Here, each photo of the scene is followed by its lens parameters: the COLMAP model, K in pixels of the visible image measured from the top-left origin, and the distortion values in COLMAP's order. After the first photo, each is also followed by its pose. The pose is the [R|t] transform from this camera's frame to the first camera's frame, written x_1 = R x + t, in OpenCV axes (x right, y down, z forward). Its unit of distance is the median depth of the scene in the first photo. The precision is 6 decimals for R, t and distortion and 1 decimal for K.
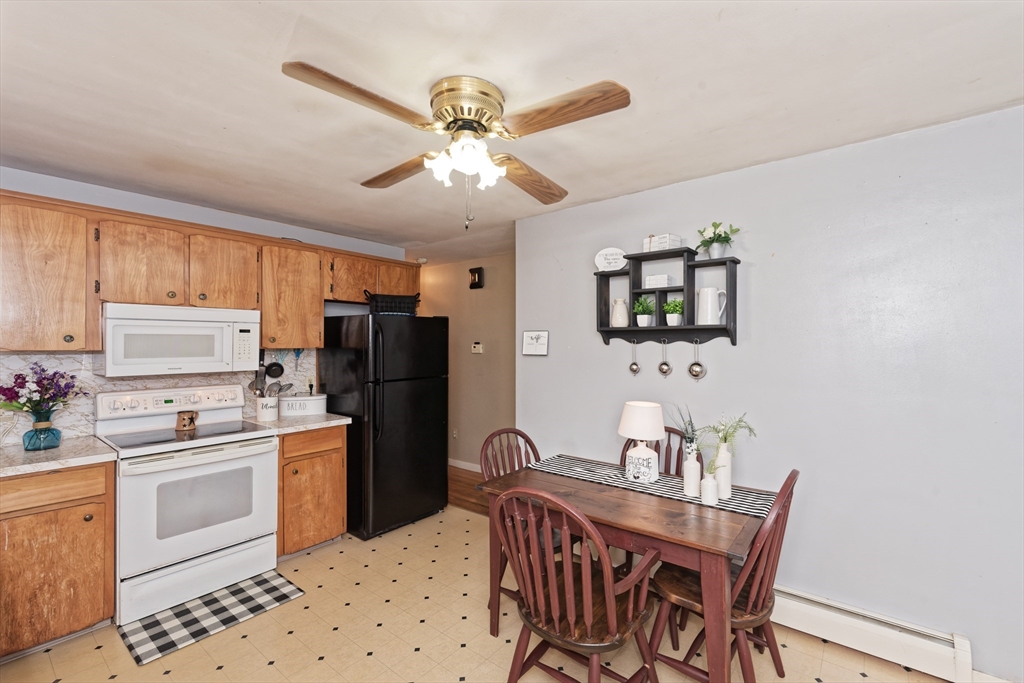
lens RADIAL K [[443.3, 0, 530.2], [0, 443.3, 342.9], [0, 0, 1]] dist [0.000123, -0.002759]
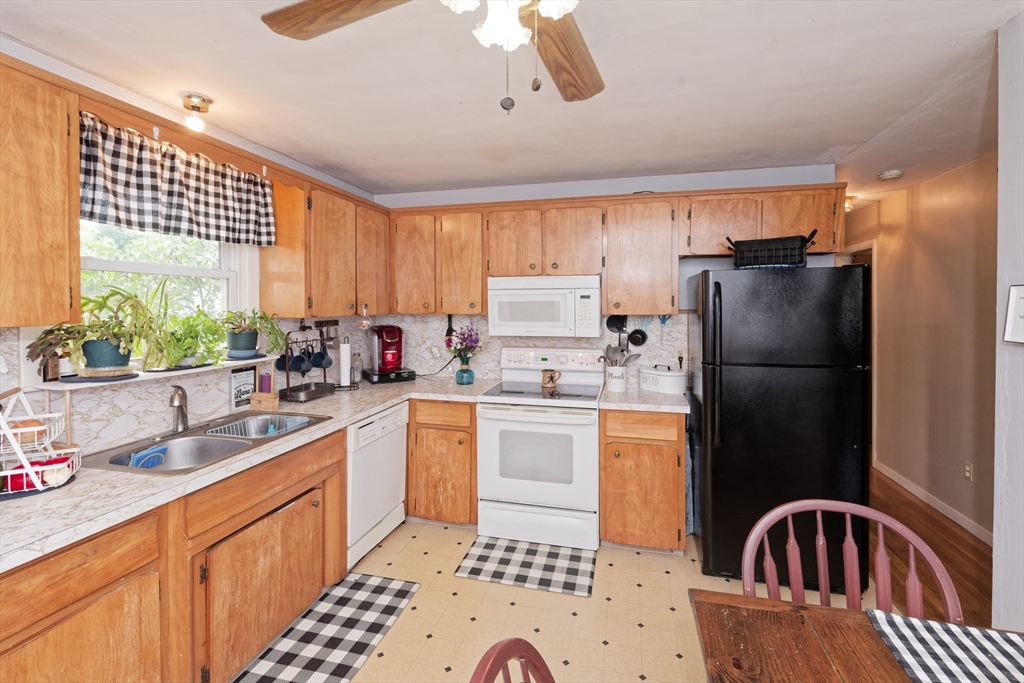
lens RADIAL K [[446.2, 0, 514.1], [0, 446.2, 309.6], [0, 0, 1]] dist [-0.001157, -0.001341]
pose [[0.395557, 0.010505, -0.918381, 0.227244], [0.002709, 0.999917, 0.012604, -0.012472], [0.918438, -0.007474, 0.395496, 0.501400]]
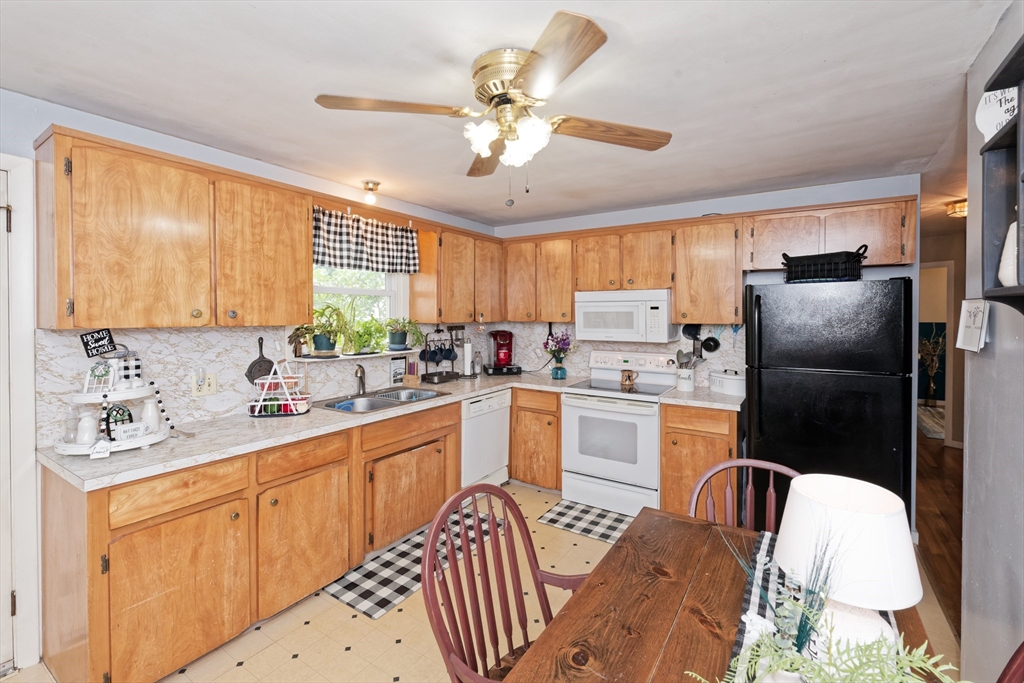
lens RADIAL K [[441.8, 0, 514.3], [0, 441.8, 318.2], [0, 0, 1]] dist [-0.000271, -0.000080]
pose [[0.080994, 0.009977, -0.996665, 0.517655], [0.000255, 0.999950, 0.010030, -0.013131], [0.996715, -0.001067, 0.080987, 0.590818]]
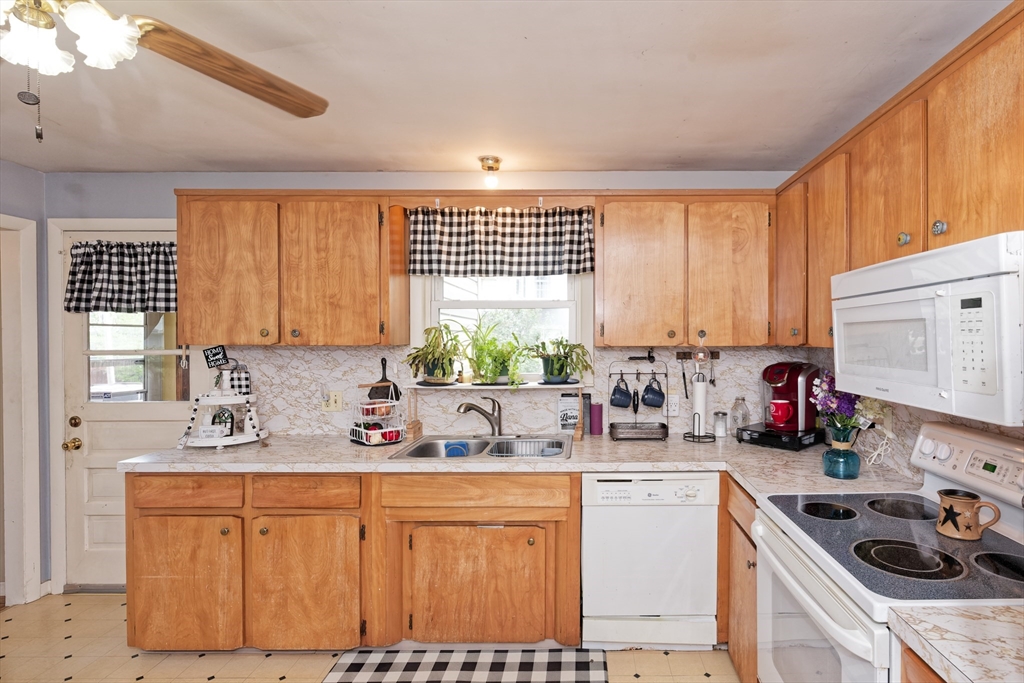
lens RADIAL K [[511.8, 0, 592.3], [0, 511.8, 345.5], [0, 0, 1]] dist [0.001893, 0.000305]
pose [[-0.787924, 0.012182, -0.615652, -0.191655], [0.004253, 0.999888, 0.014342, -0.000794], [0.615758, 0.008682, -0.787887, 1.233364]]
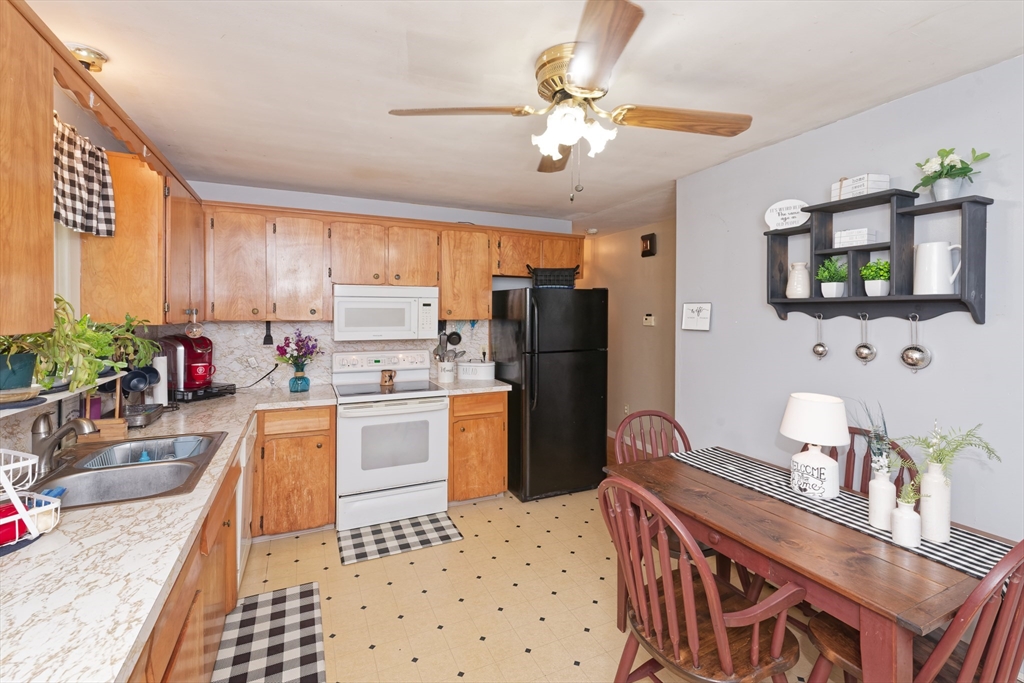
lens RADIAL K [[453.7, 0, 515.7], [0, 453.7, 316.1], [0, 0, 1]] dist [-0.001315, -0.001025]
pose [[0.888795, 0.006997, -0.458251, 0.128046], [-0.003013, 0.999951, 0.009425, -0.009913], [0.458295, -0.006996, 0.888773, 0.040979]]
